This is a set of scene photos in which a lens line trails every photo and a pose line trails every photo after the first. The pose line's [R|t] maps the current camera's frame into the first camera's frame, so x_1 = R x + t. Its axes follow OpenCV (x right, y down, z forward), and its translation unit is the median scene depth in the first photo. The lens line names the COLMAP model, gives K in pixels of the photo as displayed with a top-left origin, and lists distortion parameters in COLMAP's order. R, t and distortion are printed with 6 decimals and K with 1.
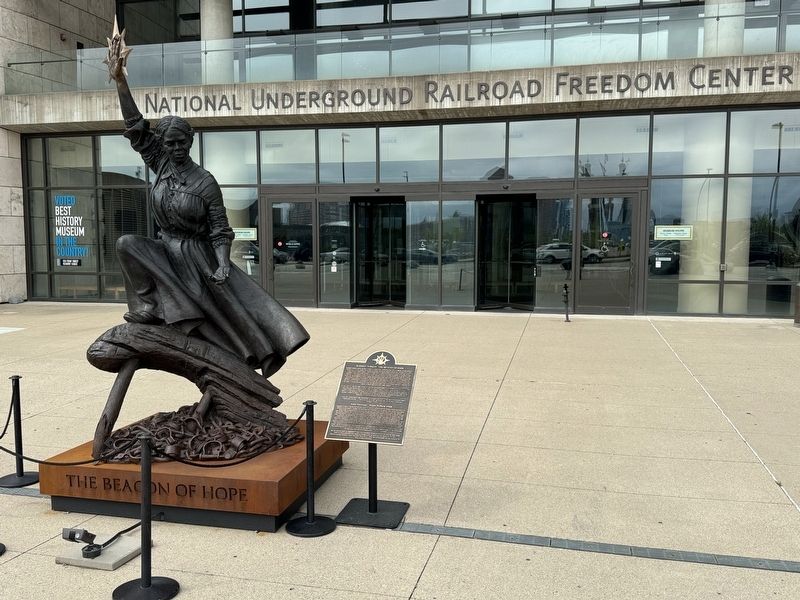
lens RADIAL K [[698.6, 0, 413.9], [0, 698.6, 298.7], [0, 0, 1]] dist [0.131399, -0.236121]
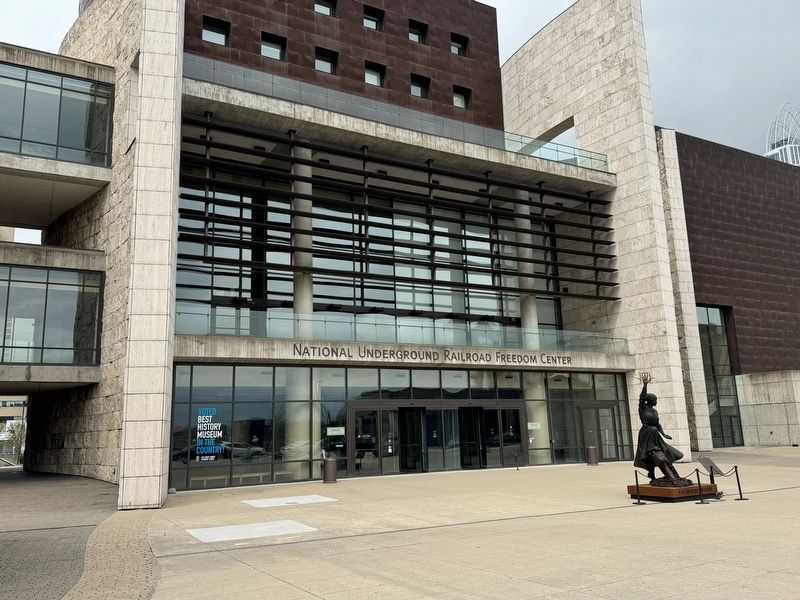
lens RADIAL K [[661.5, 0, 400.0], [0, 661.5, 300.0], [0, 0, 1]] dist [0.122865, -0.000392]
pose [[0.733825, 0.111400, 0.670142, -1.314653], [0.089876, 0.961871, -0.258313, 0.026626], [-0.673367, 0.249787, 0.695833, -0.242172]]
